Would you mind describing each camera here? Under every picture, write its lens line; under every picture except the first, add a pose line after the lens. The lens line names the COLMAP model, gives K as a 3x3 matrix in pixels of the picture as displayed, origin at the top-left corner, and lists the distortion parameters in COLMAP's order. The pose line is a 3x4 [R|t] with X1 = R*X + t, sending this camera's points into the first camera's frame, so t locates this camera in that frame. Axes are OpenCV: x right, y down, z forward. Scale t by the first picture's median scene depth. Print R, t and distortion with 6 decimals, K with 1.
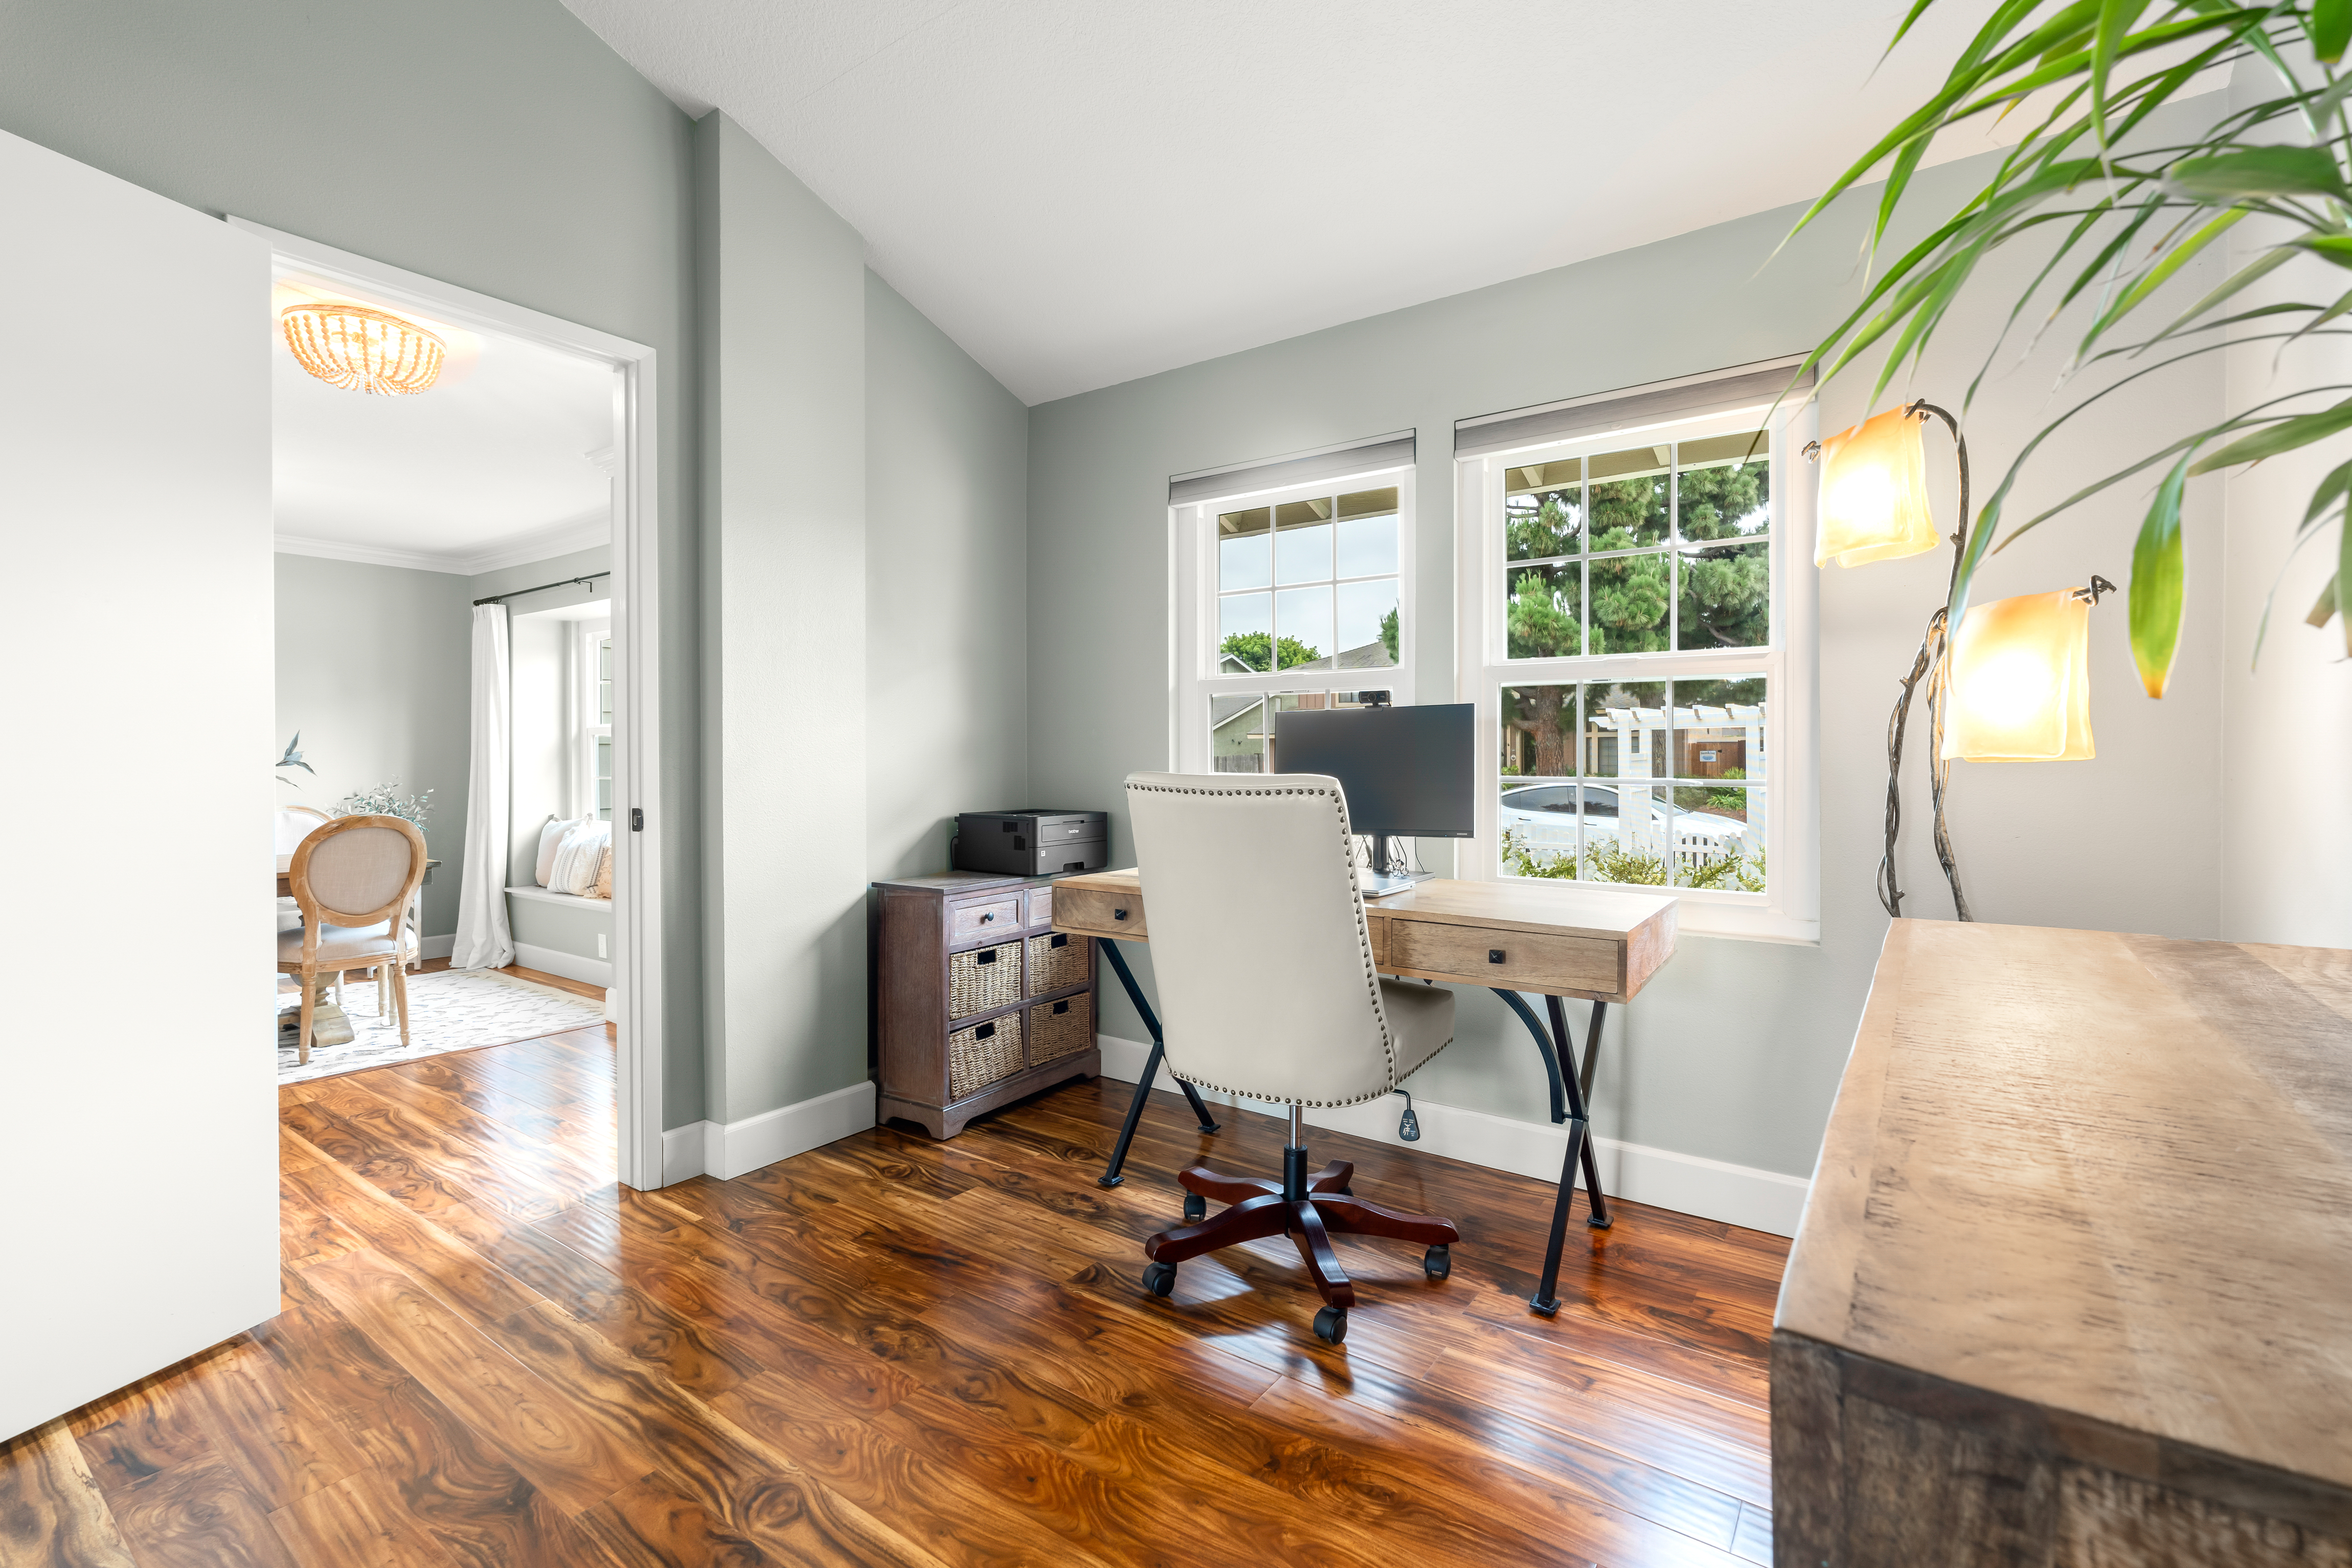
lens RADIAL K [[1035.8, 0, 1165.2], [0, 1035.8, 746.8], [0, 0, 1]] dist [-0.004051, 0.000214]
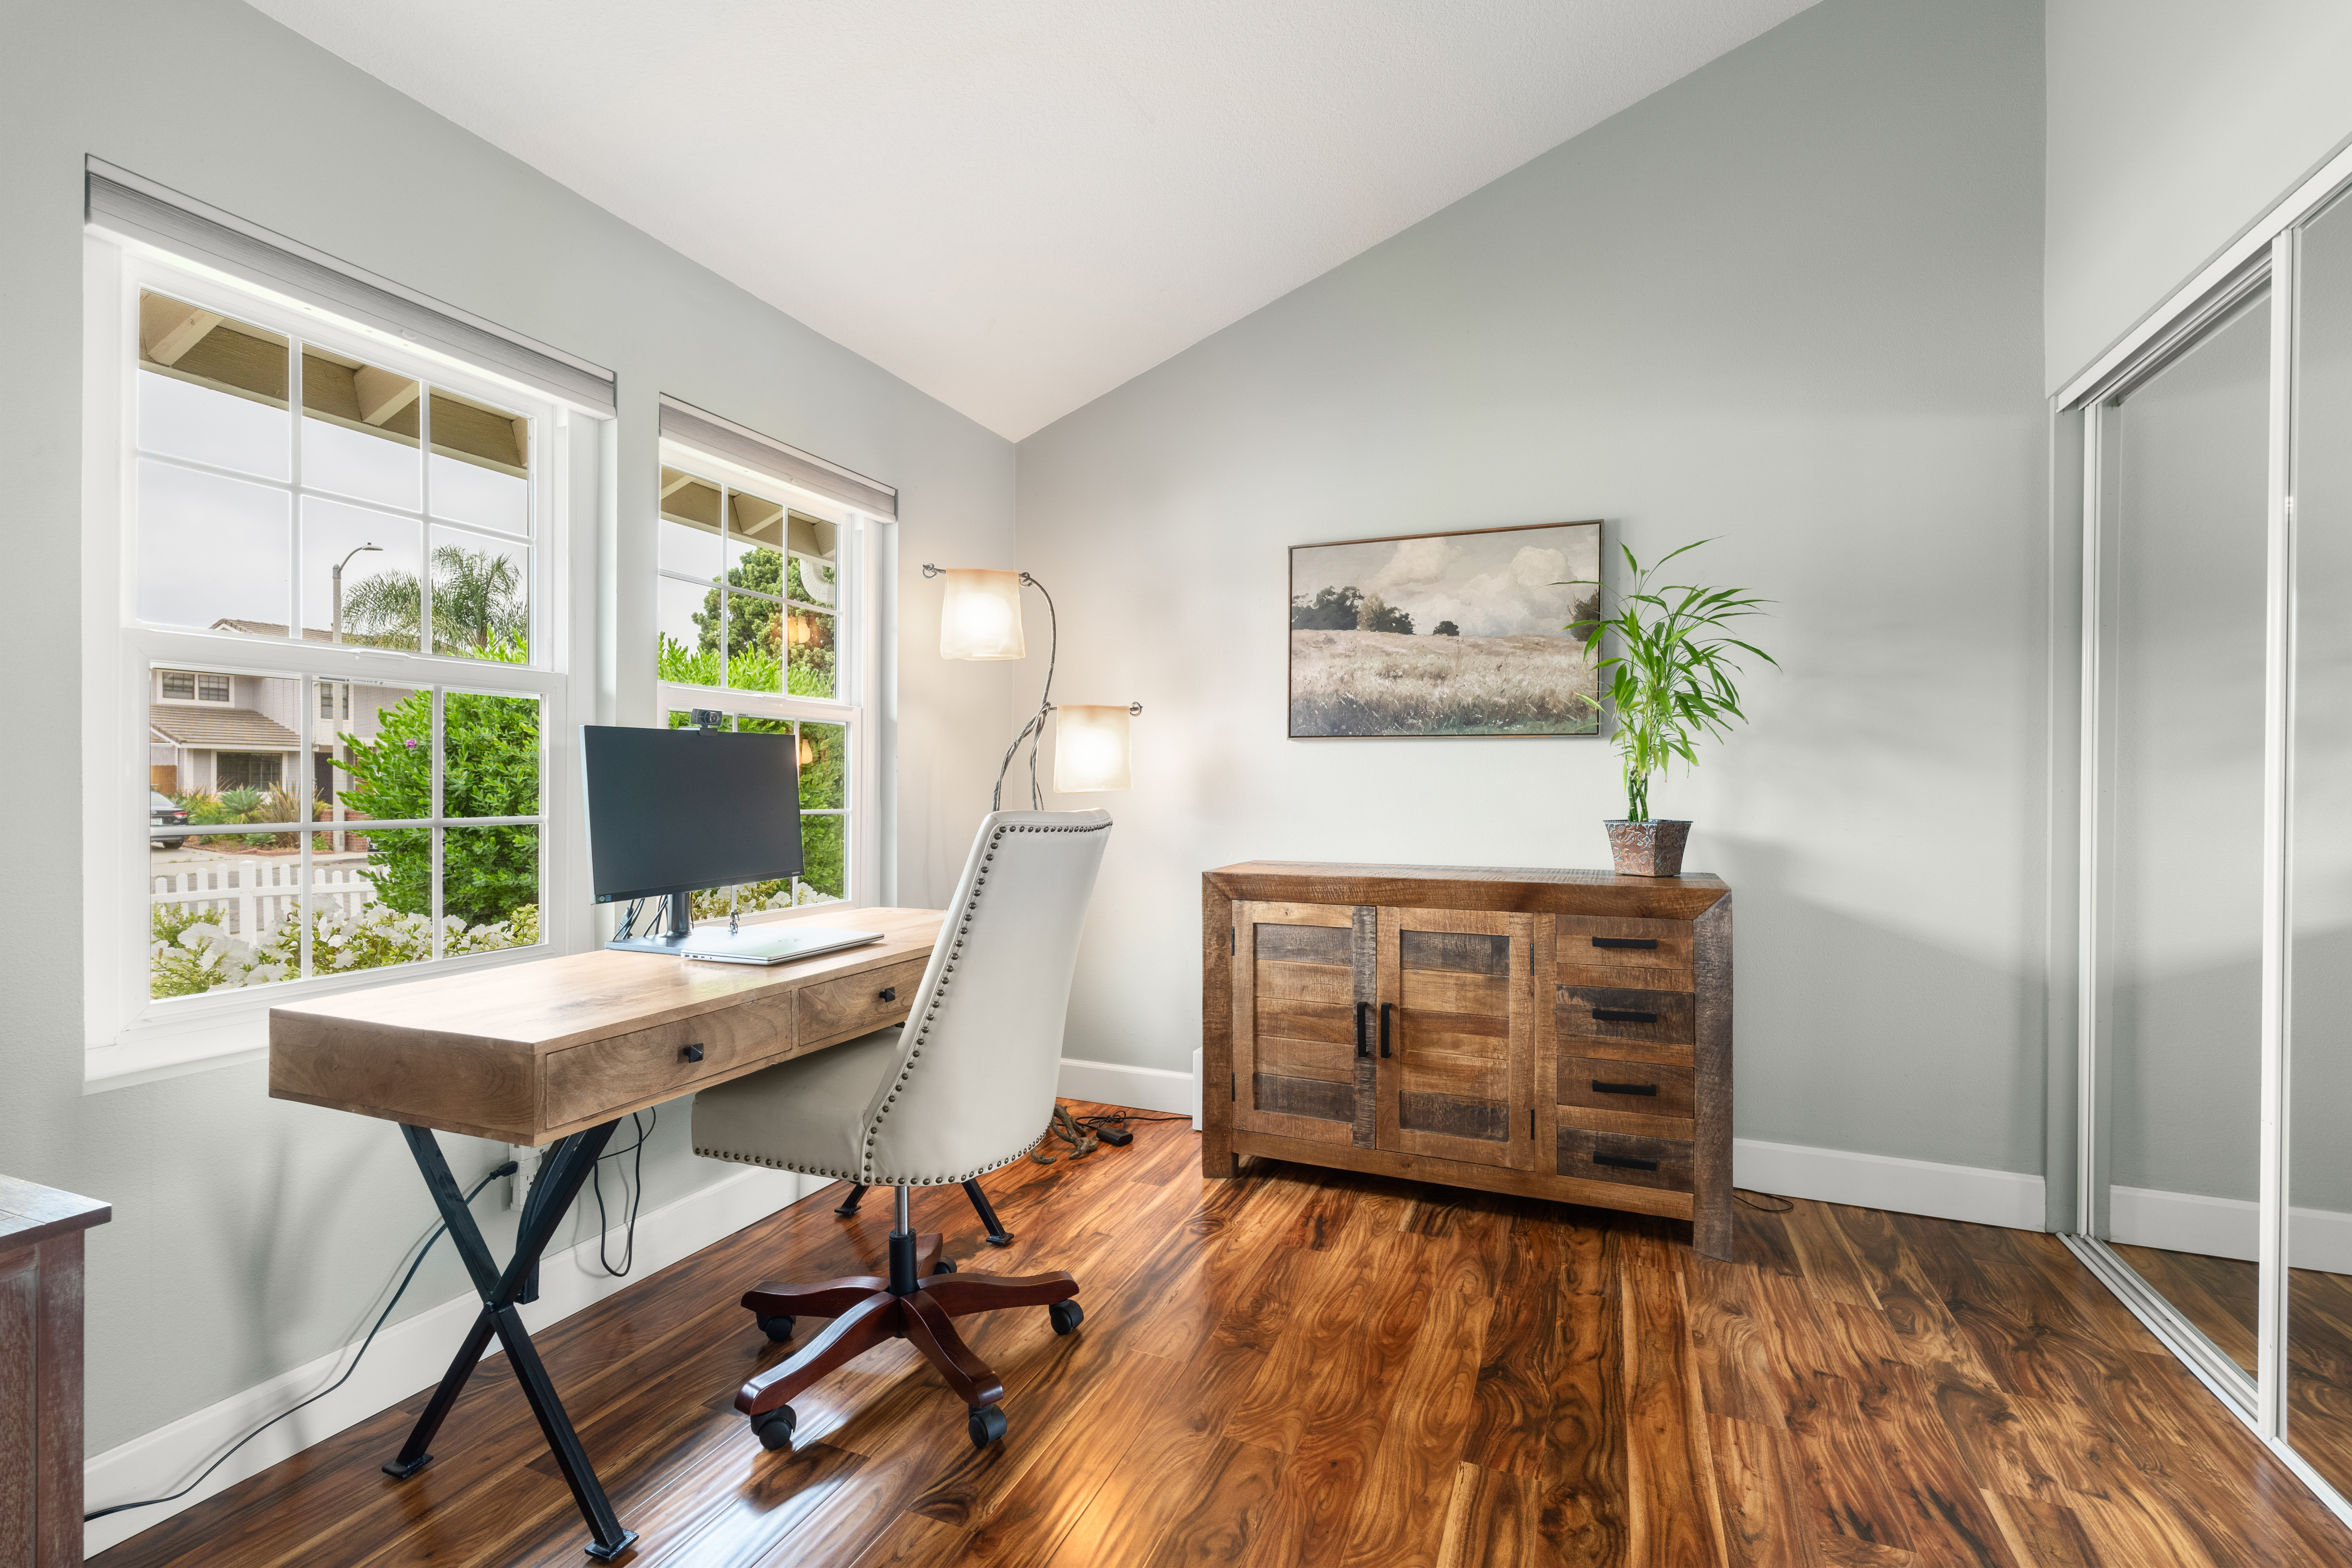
lens RADIAL K [[1035.8, 0, 1179.2], [0, 1035.8, 790.5], [0, 0, 1]] dist [-0.004051, 0.000214]
pose [[-0.230013, -0.006058, 0.973169, -0.955576], [-0.007880, 0.999959, 0.004362, 0.002272], [-0.973156, -0.006665, -0.230052, 1.184171]]
